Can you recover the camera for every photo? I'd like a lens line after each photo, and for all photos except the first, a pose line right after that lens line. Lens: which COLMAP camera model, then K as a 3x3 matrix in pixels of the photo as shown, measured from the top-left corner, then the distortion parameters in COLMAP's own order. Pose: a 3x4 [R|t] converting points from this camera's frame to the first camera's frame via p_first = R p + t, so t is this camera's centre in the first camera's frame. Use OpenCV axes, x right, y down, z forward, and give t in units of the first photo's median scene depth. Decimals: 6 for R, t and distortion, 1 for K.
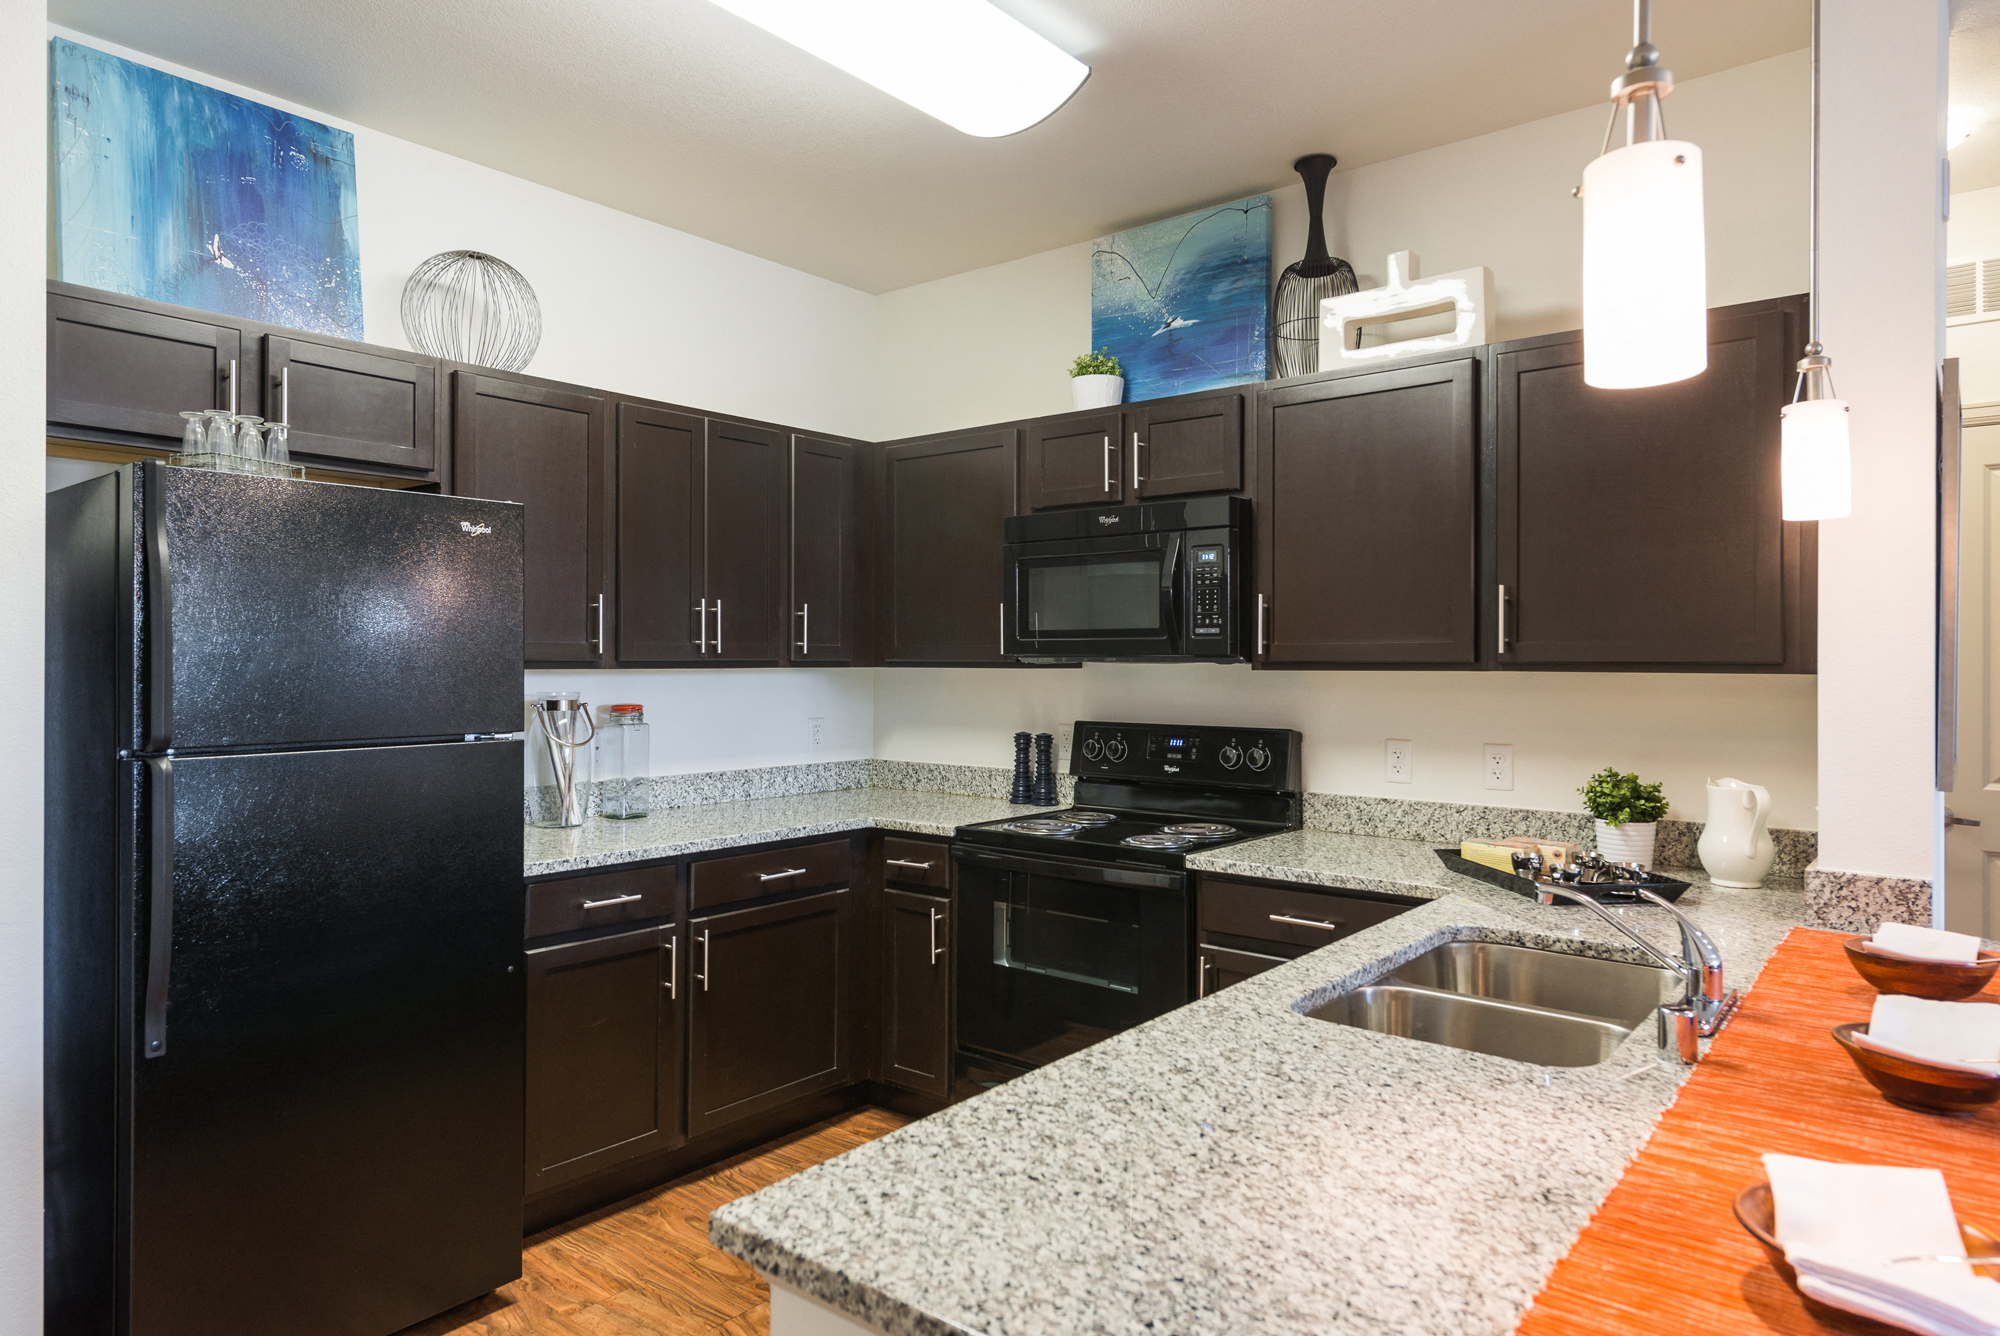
lens RADIAL K [[1241.2, 0, 1000.5], [0, 1241.2, 664.8], [0, 0, 1]] dist [0.014334, -0.004657]
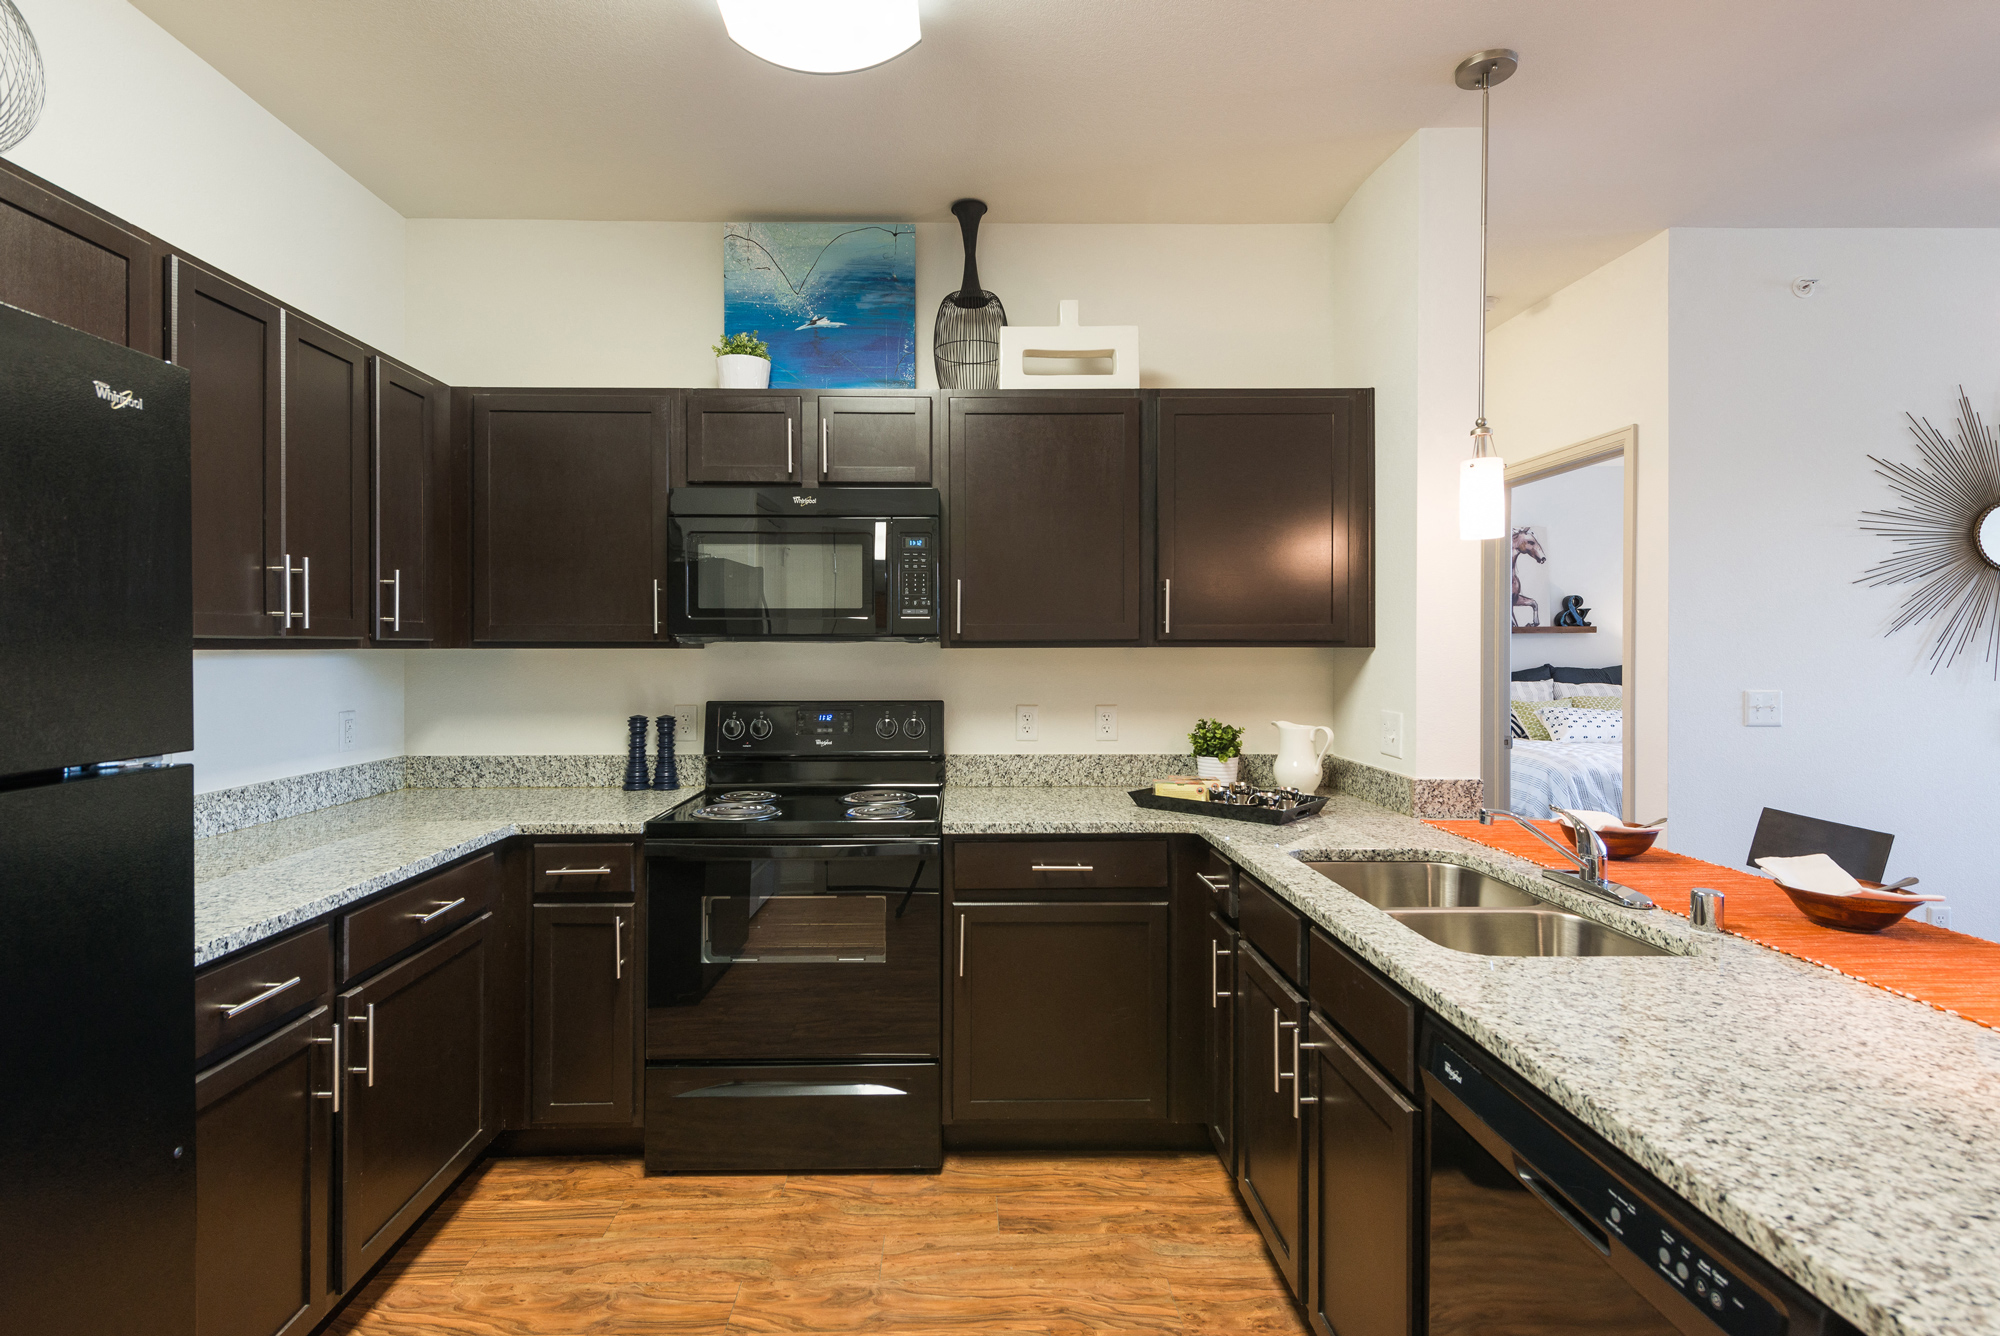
lens RADIAL K [[950.9, 0, 963.6], [0, 950.9, 653.6], [0, 0, 1]] dist [0.007227, -0.003669]
pose [[0.760457, -0.007162, 0.649348, -0.315501], [0.005768, 0.999974, 0.004274, 0.005519], [-0.649362, 0.000495, 0.760479, 0.323152]]
